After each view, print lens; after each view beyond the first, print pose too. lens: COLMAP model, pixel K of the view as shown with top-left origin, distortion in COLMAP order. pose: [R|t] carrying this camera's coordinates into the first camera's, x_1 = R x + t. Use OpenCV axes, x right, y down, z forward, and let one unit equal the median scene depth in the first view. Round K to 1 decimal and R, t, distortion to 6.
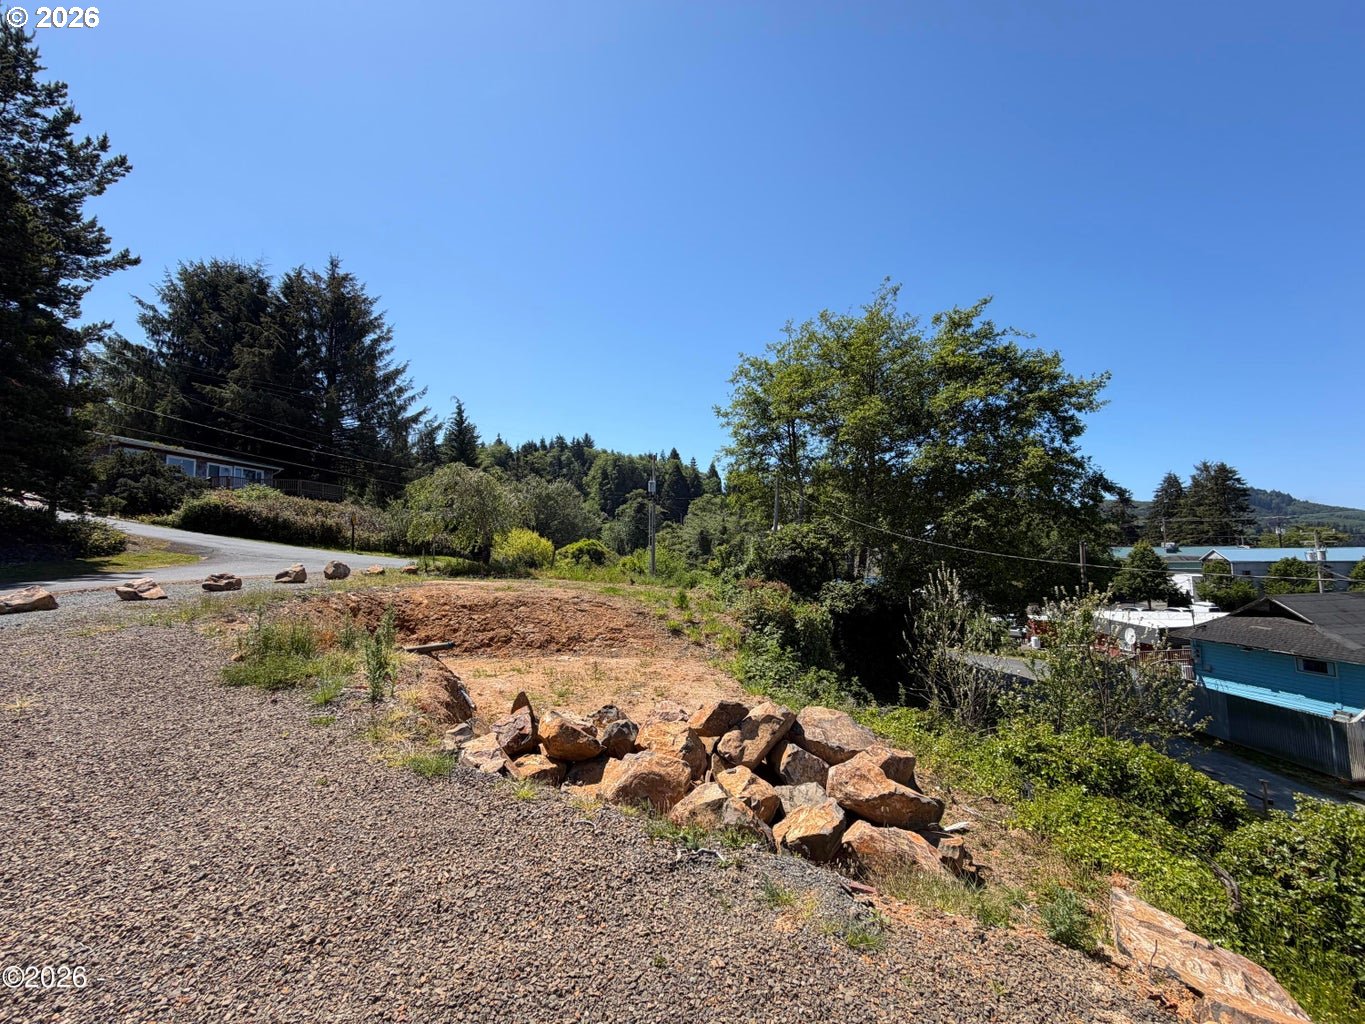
lens RADIAL K [[544.1, 0, 685.5], [0, 544.1, 519.8], [0, 0, 1]] dist [-0.001768, -0.000192]
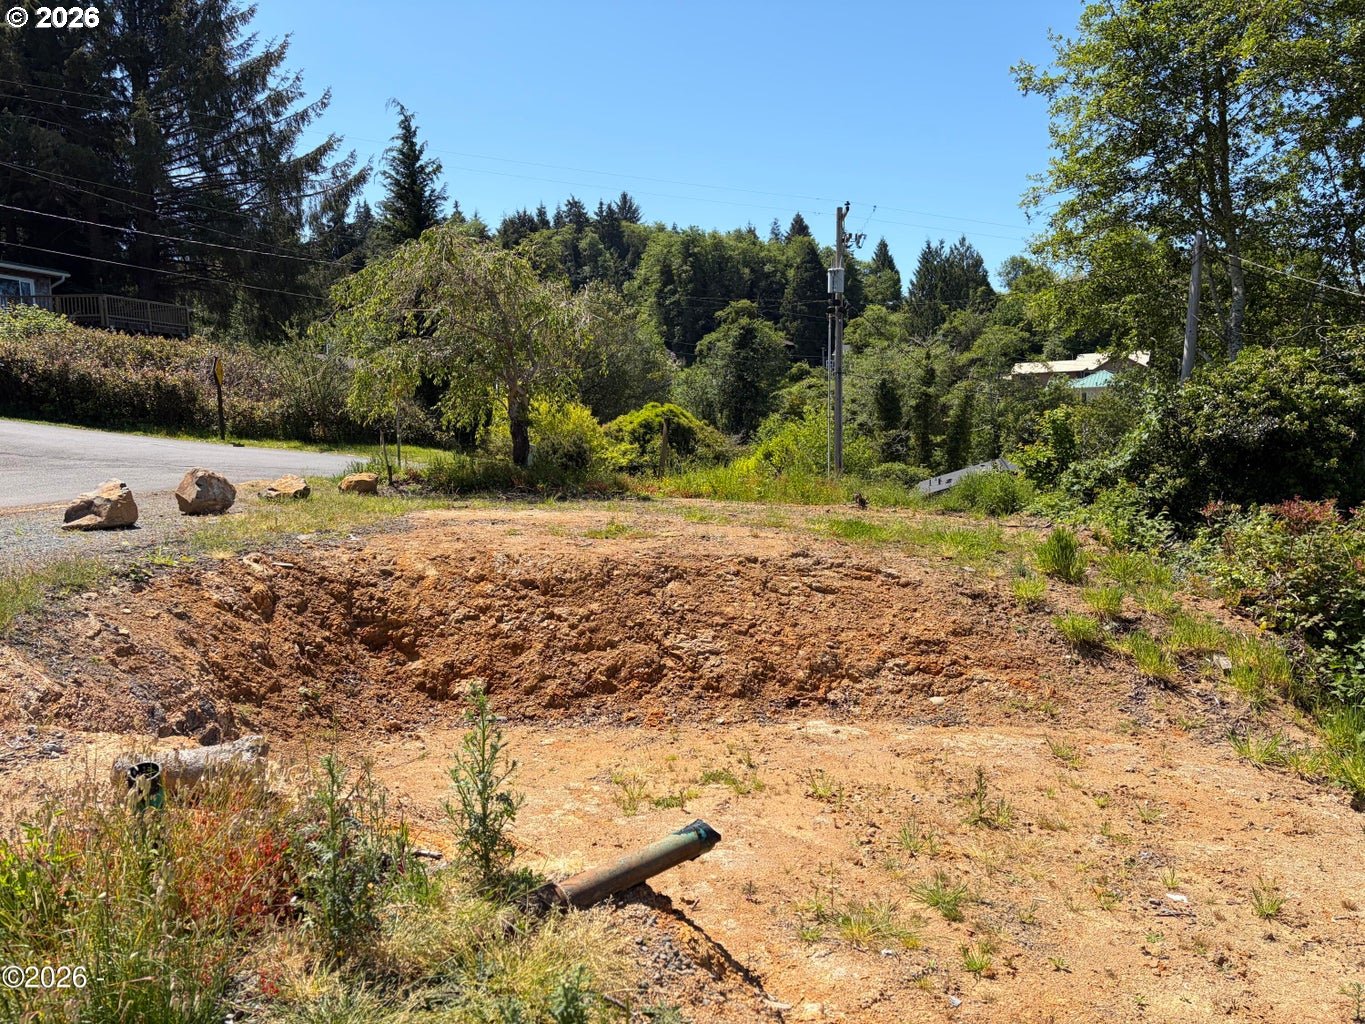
lens RADIAL K [[1003.7, 0, 667.1], [0, 1003.7, 510.0], [0, 0, 1]] dist [0.032201, -0.001818]
pose [[0.992150, -0.012059, -0.124469, -0.091814], [0.029816, 0.989446, 0.141804, 0.003939], [0.121446, -0.144402, 0.982038, 0.133149]]
